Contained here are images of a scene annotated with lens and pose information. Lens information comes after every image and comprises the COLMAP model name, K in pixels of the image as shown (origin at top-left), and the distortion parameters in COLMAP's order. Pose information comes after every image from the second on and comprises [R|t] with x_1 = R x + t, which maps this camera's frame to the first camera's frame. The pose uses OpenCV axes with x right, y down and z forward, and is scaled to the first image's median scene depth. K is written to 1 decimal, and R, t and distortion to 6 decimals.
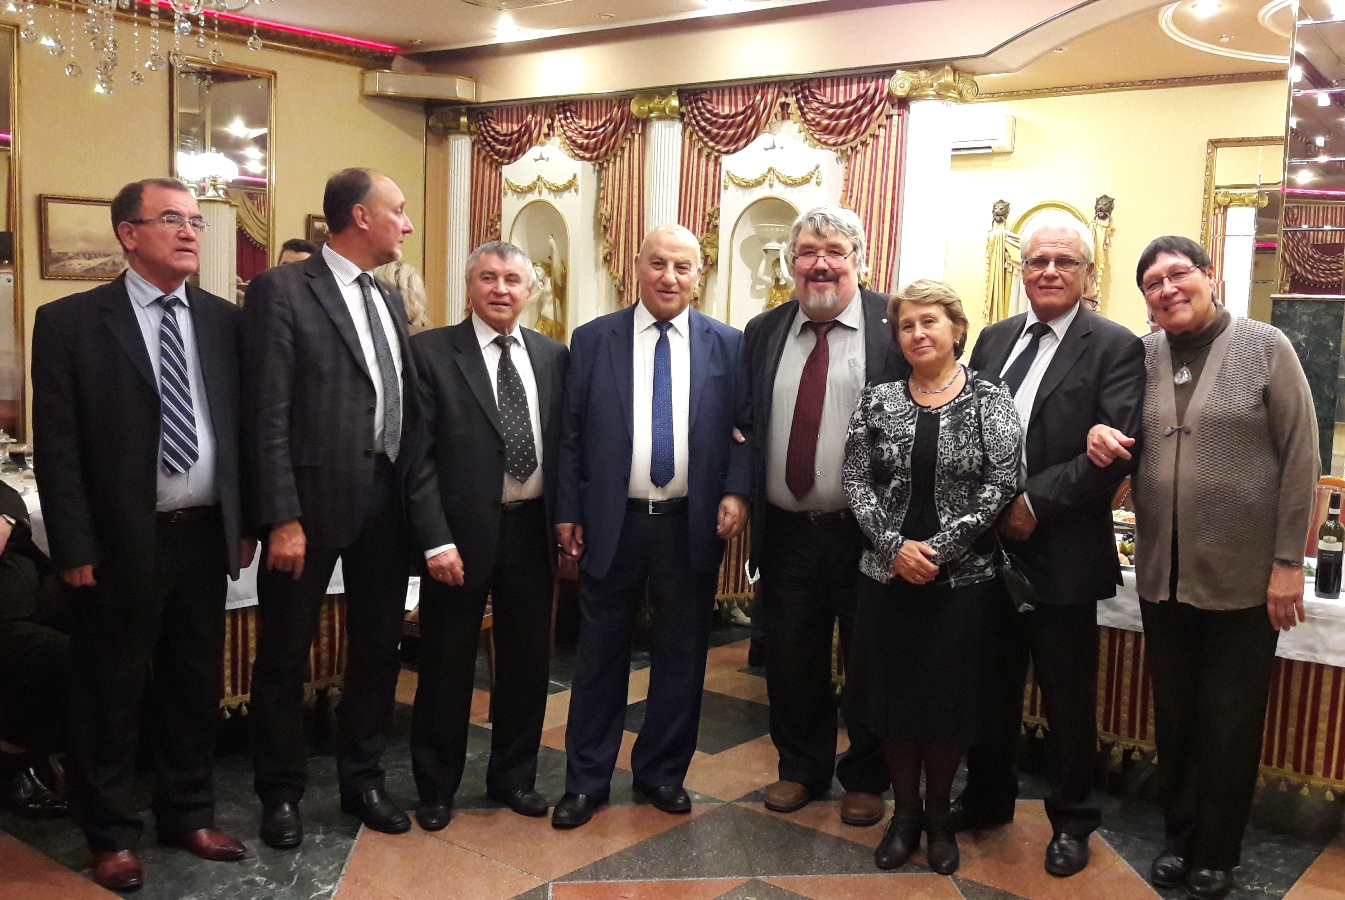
lens RADIAL K [[1289.2, 0, 672.5], [0, 1289.2, 450.0], [0, 0, 1]] dist [0.042085, -0.017099]
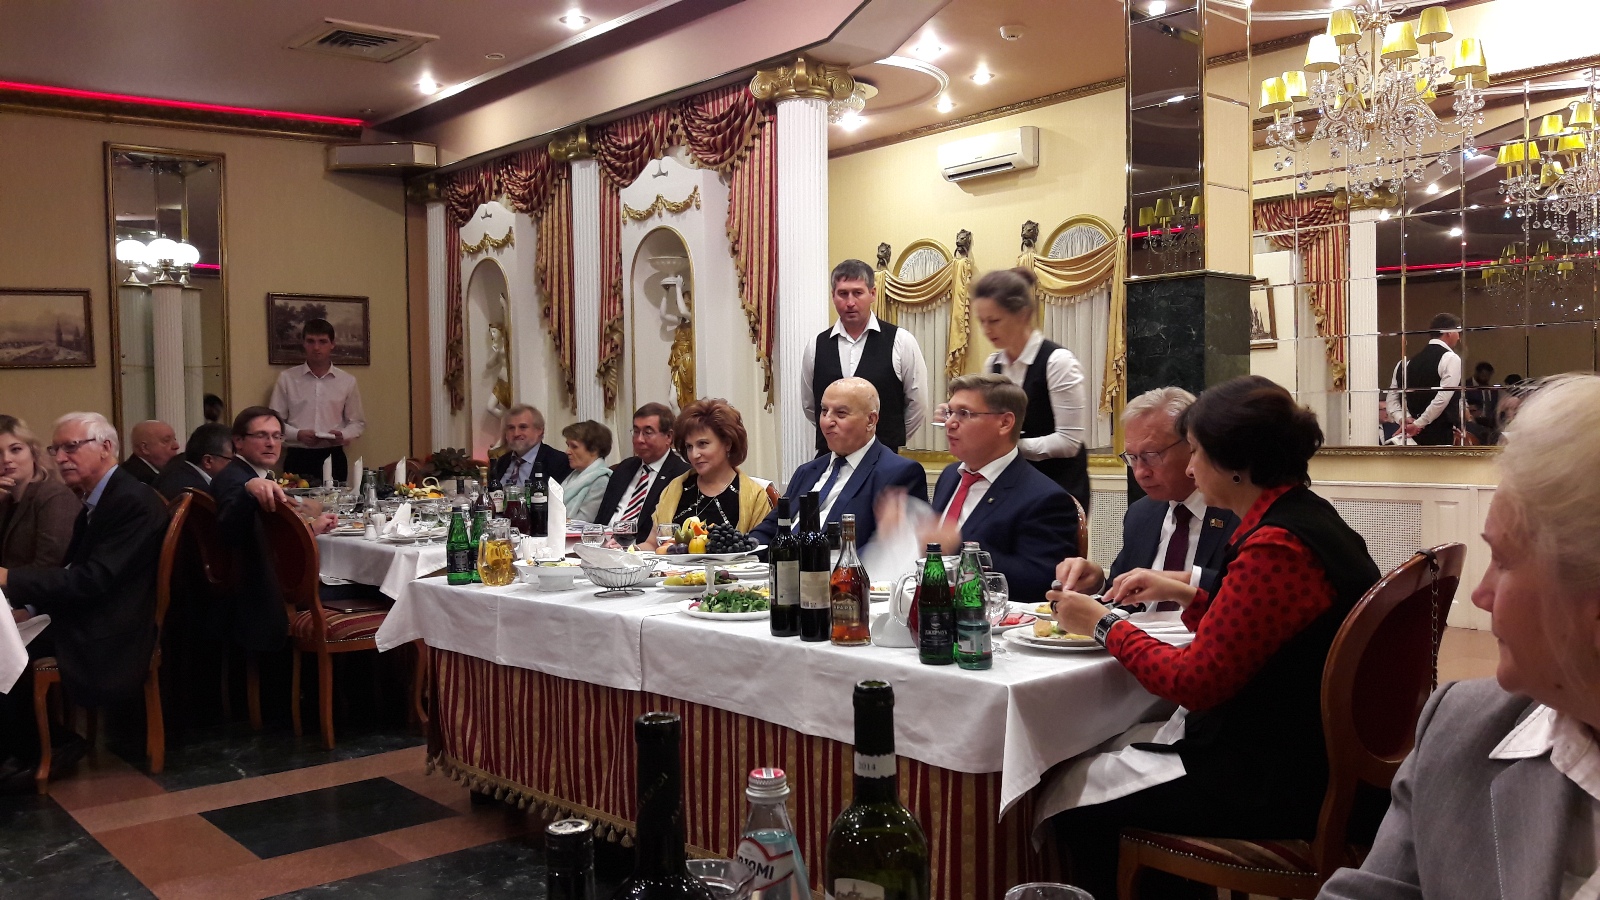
lens RADIAL K [[1252.0, 0, 765.1], [0, 1252.0, 477.8], [0, 0, 1]] dist [0.024220, -0.083696]
pose [[0.978285, -0.050475, -0.201025, 0.295673], [0.040796, 0.997813, -0.052006, 0.027925], [0.203210, 0.042676, 0.978205, 0.145097]]
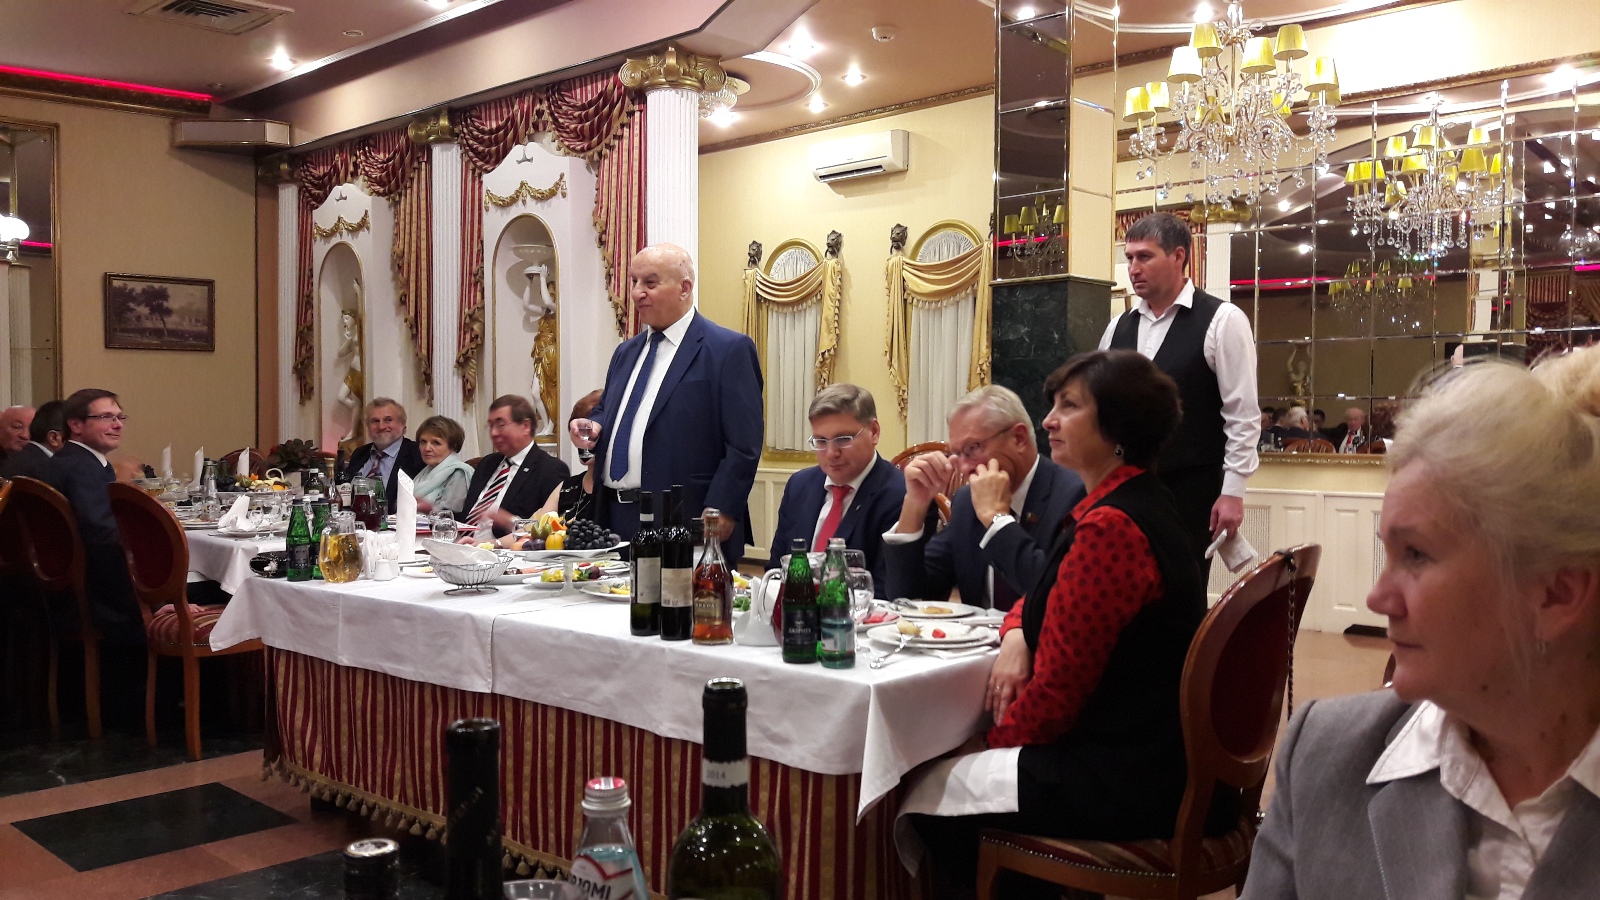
lens RADIAL K [[1259.1, 0, 768.6], [0, 1259.1, 500.3], [0, 0, 1]] dist [-0.038330, -0.011777]
pose [[0.994978, -0.033244, -0.094408, 0.295169], [0.030336, 0.999025, -0.032075, 0.029476], [0.095382, 0.029050, 0.995017, 0.156335]]
